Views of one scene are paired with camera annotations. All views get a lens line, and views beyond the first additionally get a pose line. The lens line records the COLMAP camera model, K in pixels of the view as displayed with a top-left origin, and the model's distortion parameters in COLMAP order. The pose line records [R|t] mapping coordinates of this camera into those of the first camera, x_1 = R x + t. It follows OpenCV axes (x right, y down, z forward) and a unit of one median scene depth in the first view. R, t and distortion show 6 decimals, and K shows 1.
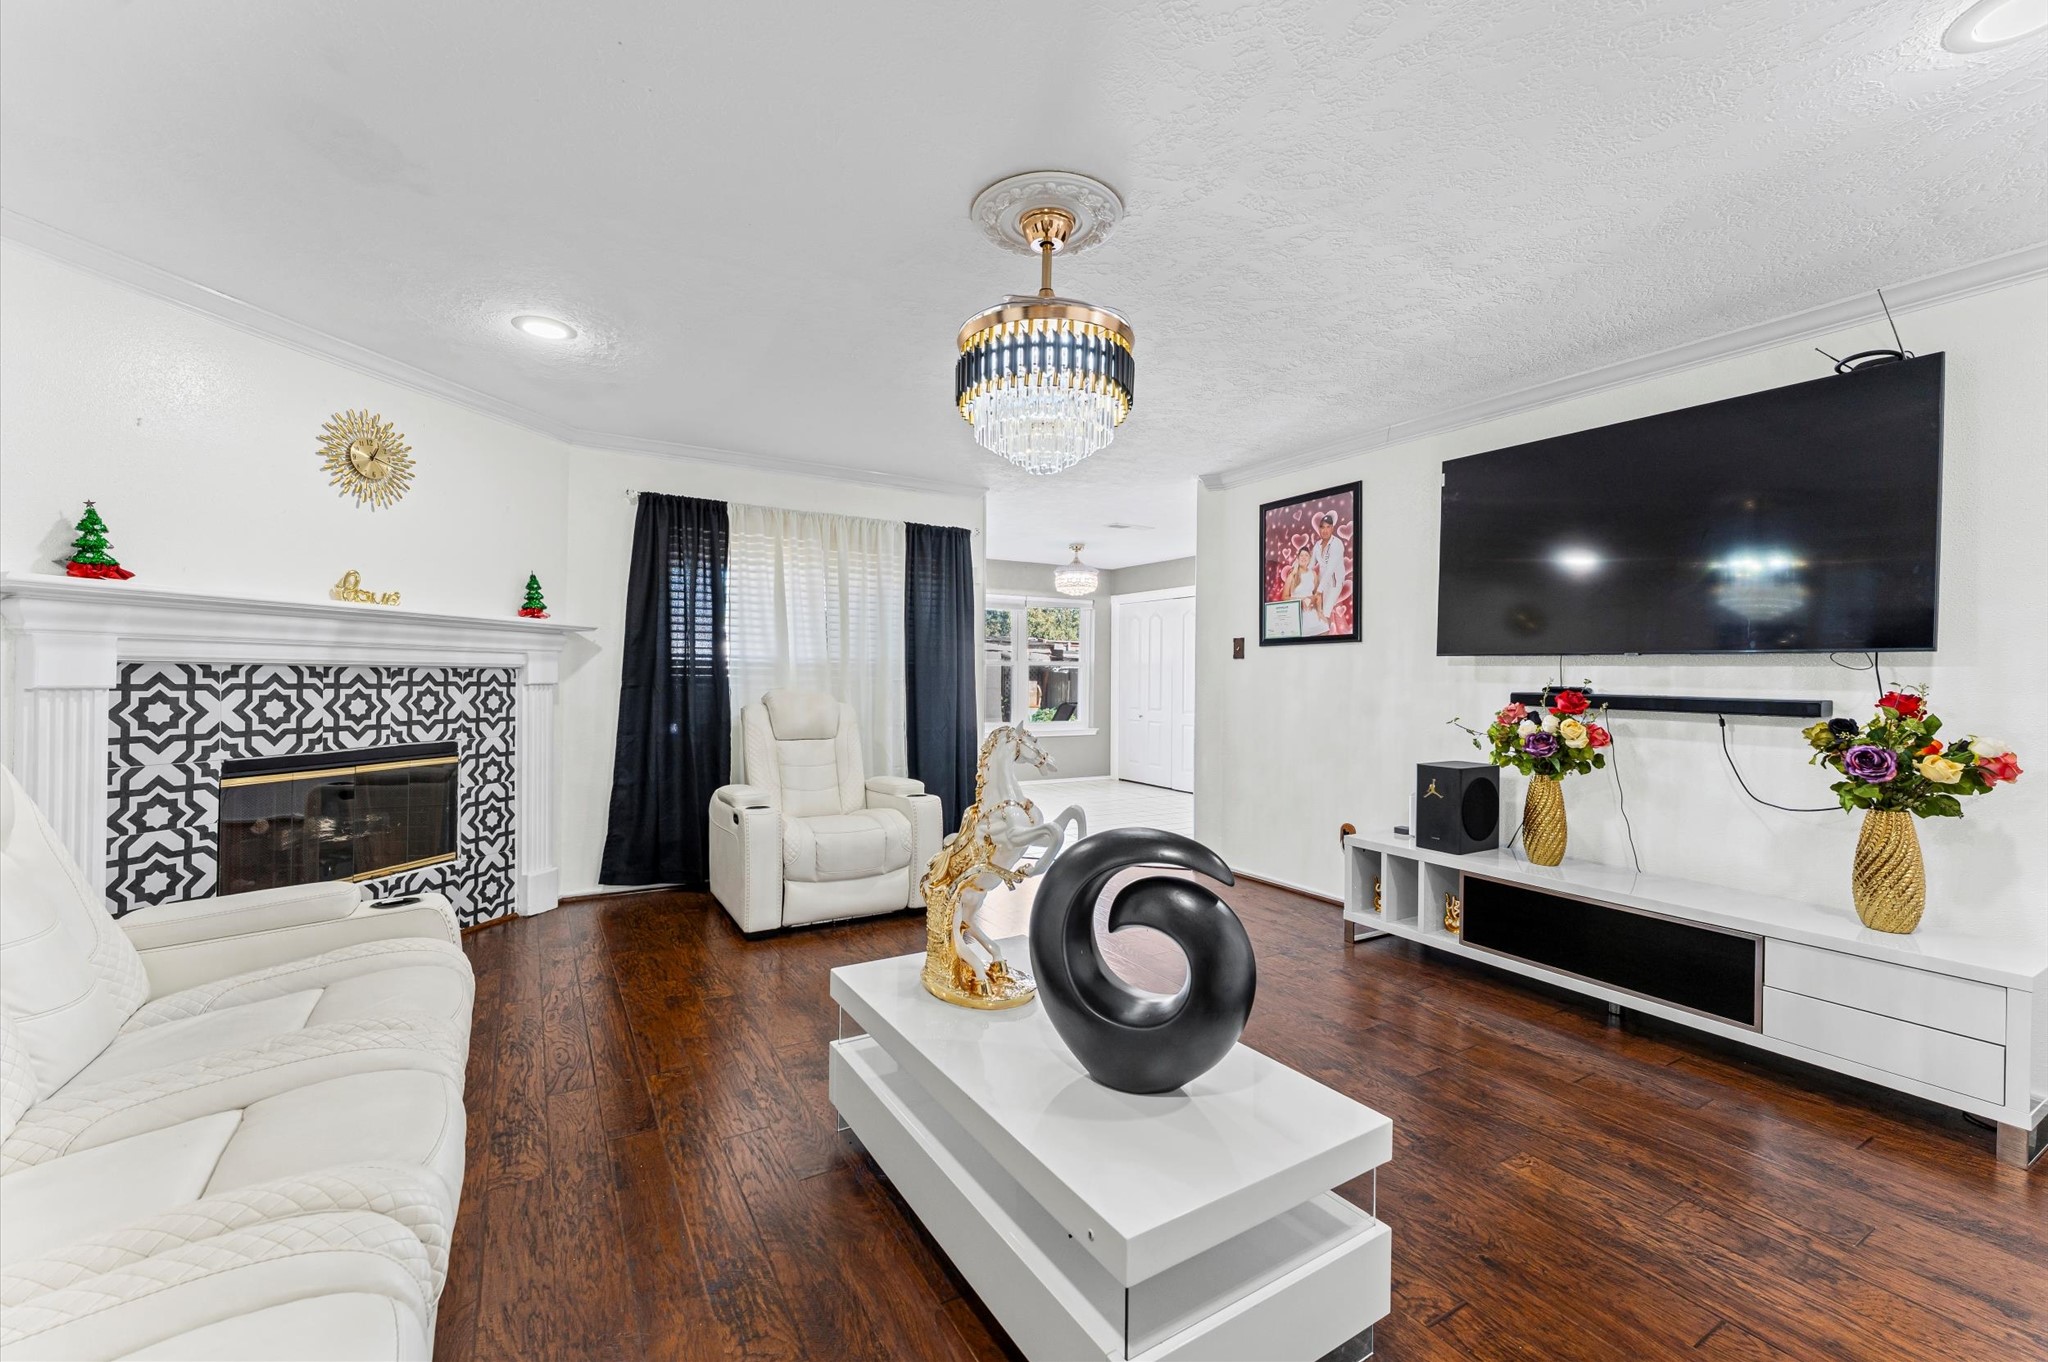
lens RADIAL K [[817.0, 0, 1019.3], [0, 817.0, 668.2], [0, 0, 1]] dist [0.000851, 0.001213]
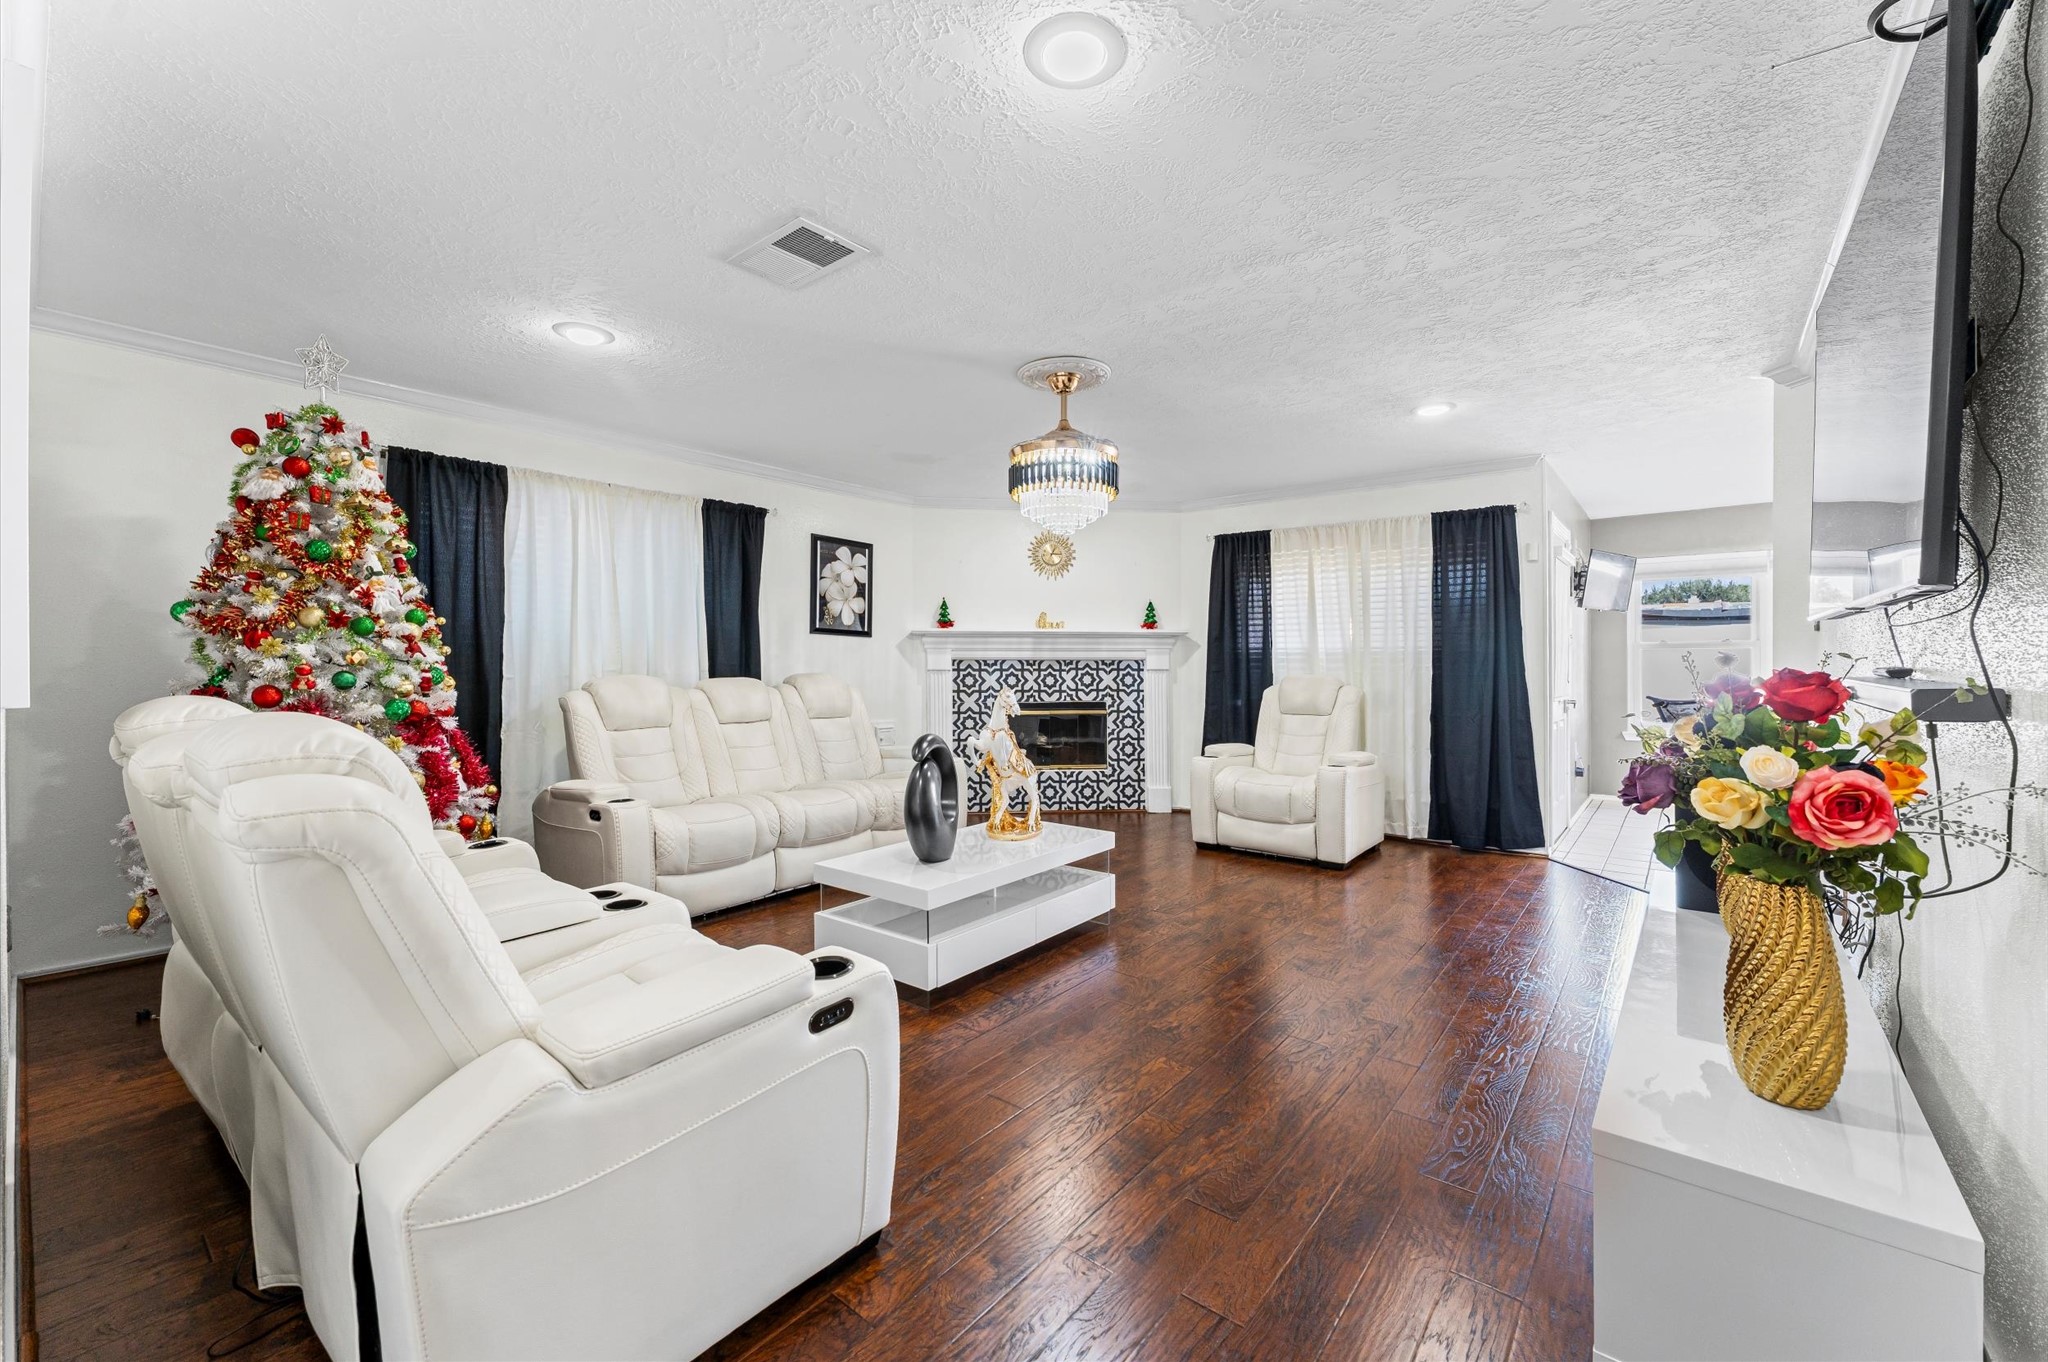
lens RADIAL K [[817.0, 0, 1025.8], [0, 817.0, 664.5], [0, 0, 1]] dist [0.000851, 0.001213]
pose [[0.353608, -0.005444, -0.935378, 0.876517], [0.013780, 0.999905, -0.000610, 0.007488], [0.935292, -0.012674, 0.353649, 0.211462]]
